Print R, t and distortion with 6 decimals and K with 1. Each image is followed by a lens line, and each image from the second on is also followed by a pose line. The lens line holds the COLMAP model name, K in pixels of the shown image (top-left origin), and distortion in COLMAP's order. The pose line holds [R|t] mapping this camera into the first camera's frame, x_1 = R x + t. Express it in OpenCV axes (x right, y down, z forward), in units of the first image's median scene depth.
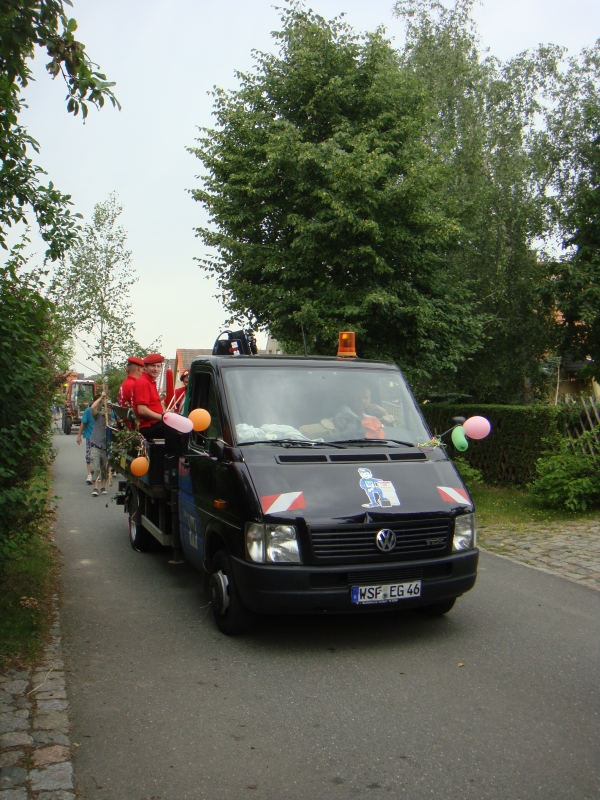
lens RADIAL K [[846.6, 0, 300.0], [0, 846.6, 400.0], [0, 0, 1]] dist [-0.188883, 0.126574]
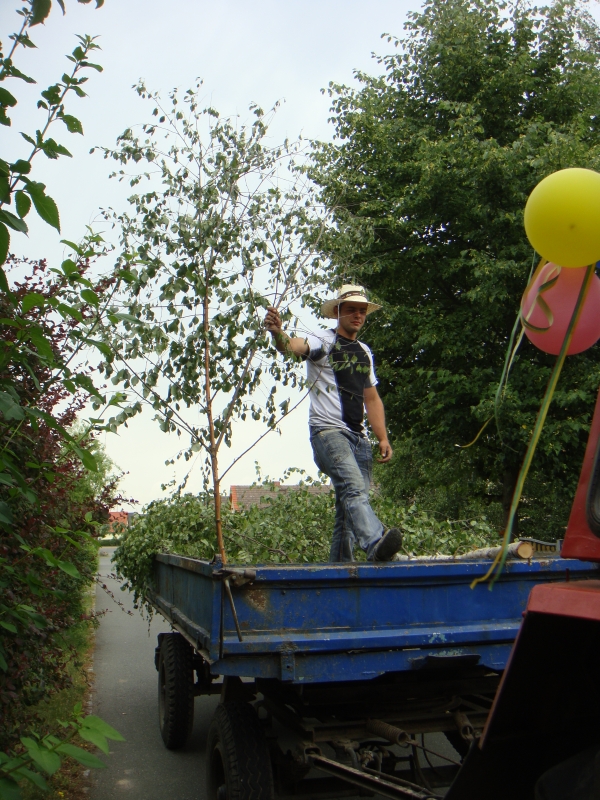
lens RADIAL K [[846.6, 0, 300.0], [0, 846.6, 400.0], [0, 0, 1]] dist [-0.188883, 0.126574]
pose [[0.998981, -0.024283, -0.038035, -0.110297], [0.017396, 0.984953, -0.171942, -0.000633], [0.041638, 0.171106, 0.984372, 0.365025]]
